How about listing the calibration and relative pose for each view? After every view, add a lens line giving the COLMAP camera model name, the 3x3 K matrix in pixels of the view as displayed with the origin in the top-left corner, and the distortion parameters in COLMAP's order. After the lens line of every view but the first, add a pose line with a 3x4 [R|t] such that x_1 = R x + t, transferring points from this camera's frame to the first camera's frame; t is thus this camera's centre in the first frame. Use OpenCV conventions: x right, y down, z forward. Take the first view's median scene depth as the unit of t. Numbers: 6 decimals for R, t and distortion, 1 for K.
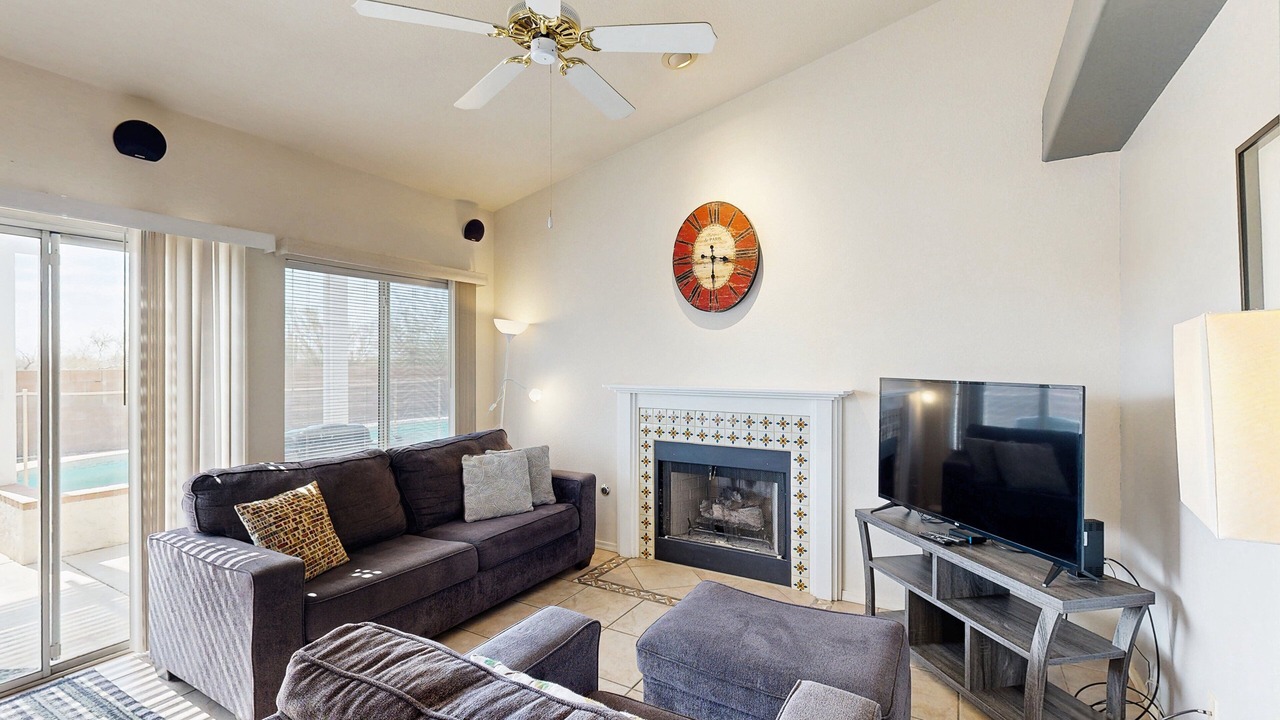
lens RADIAL K [[554.3, 0, 632.7], [0, 554.3, 363.2], [0, 0, 1]] dist [0.000313, -0.000064]
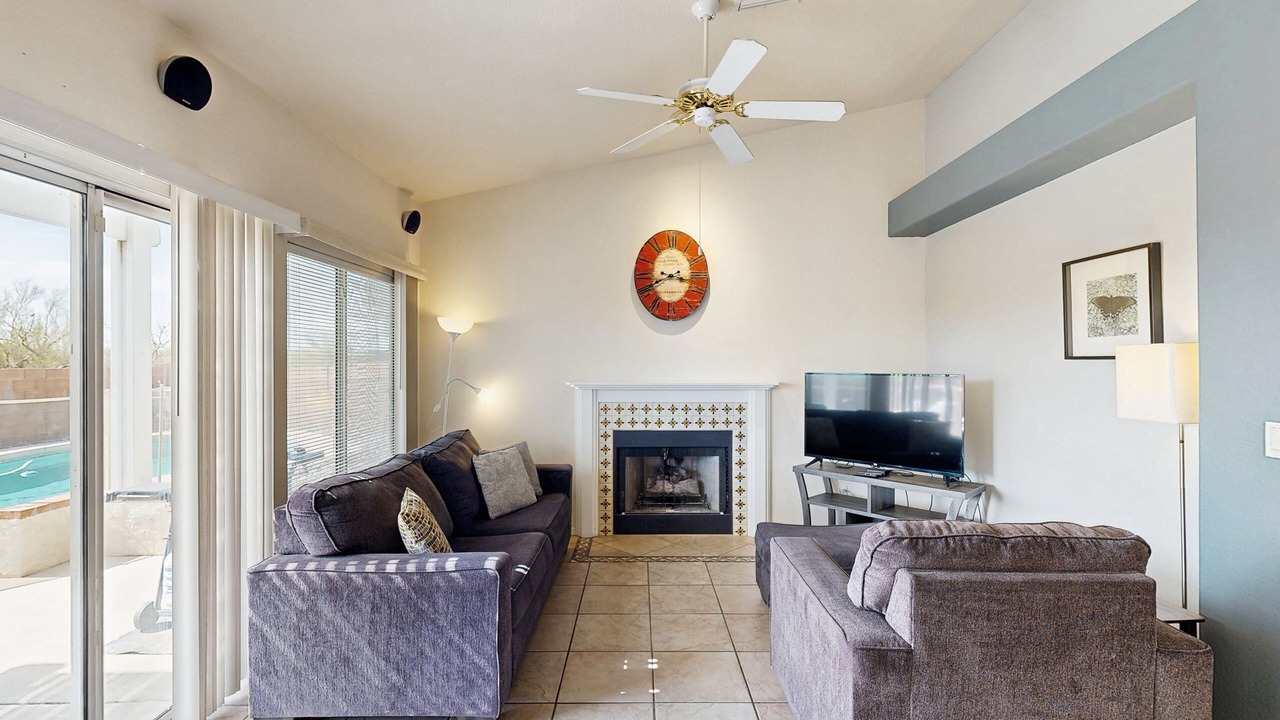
lens RADIAL K [[558.1, 0, 640.0], [0, 558.1, 360.0], [0, 0, 1]] dist [-0.000879, 0.000549]
pose [[0.856163, 0.003040, 0.516697, -0.546535], [-0.001232, 0.999992, -0.003843, -0.001192], [-0.516704, 0.002654, 0.856160, -0.013692]]
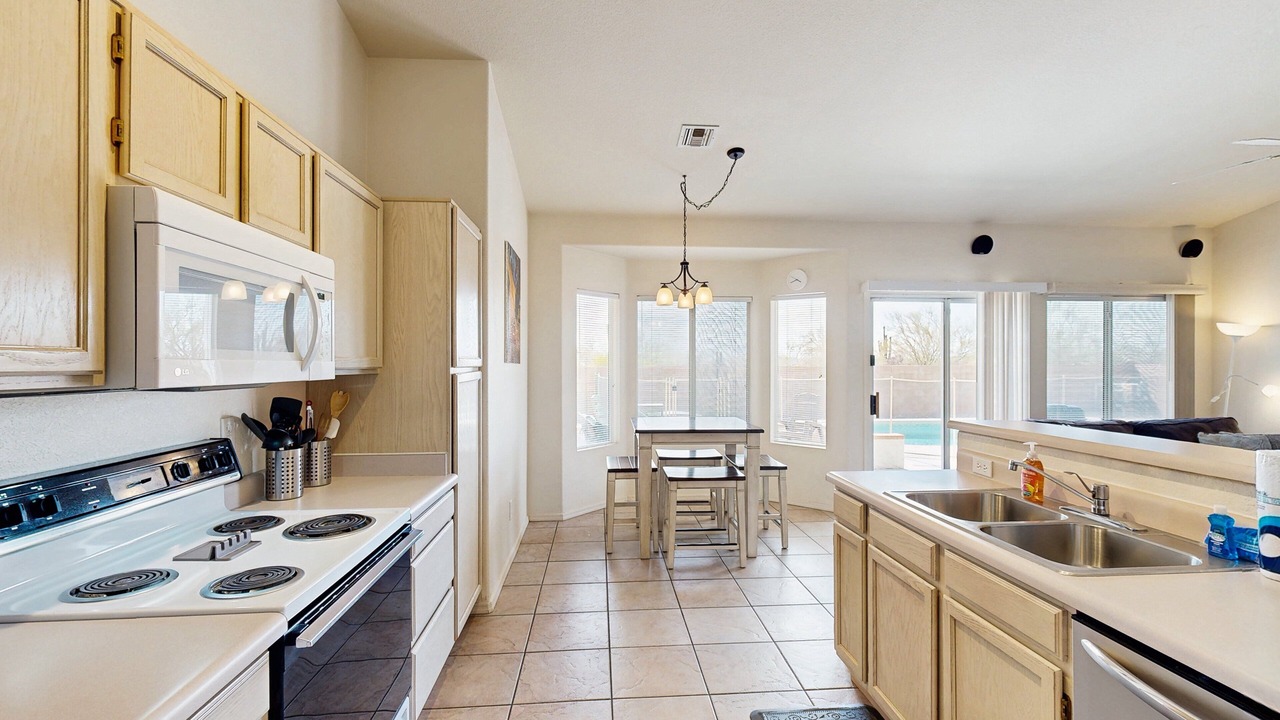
lens RADIAL K [[558.1, 0, 640.0], [0, 558.1, 360.0], [0, 0, 1]] dist [-0.000879, 0.000549]
pose [[0.582625, 0.002427, -0.812738, -0.005633], [-0.001280, 0.999997, 0.002068, -0.004314], [0.812740, -0.000165, 0.582626, -0.798490]]
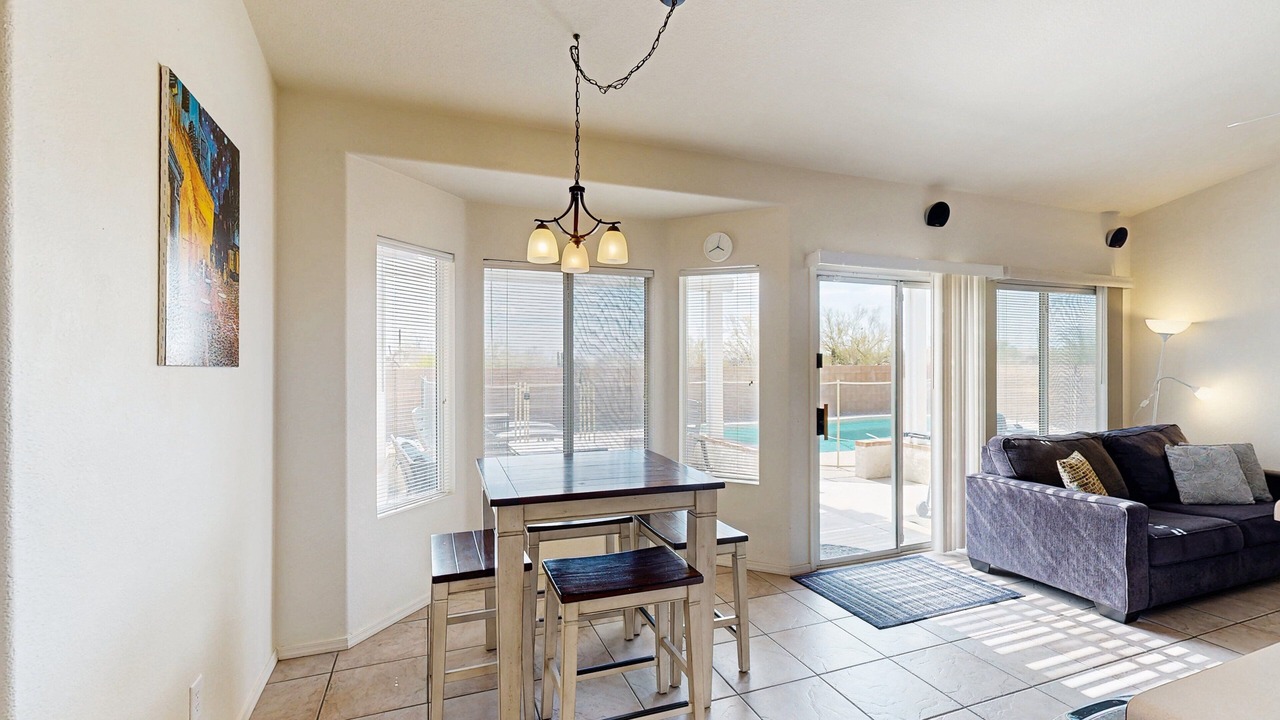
lens RADIAL K [[558.1, 0, 640.0], [0, 558.1, 360.0], [0, 0, 1]] dist [-0.000879, 0.000549]
pose [[0.790843, 0.001525, -0.612017, -0.438586], [-0.001741, 0.999998, 0.000241, -0.002025], [0.612016, 0.000875, 0.790845, -0.518082]]
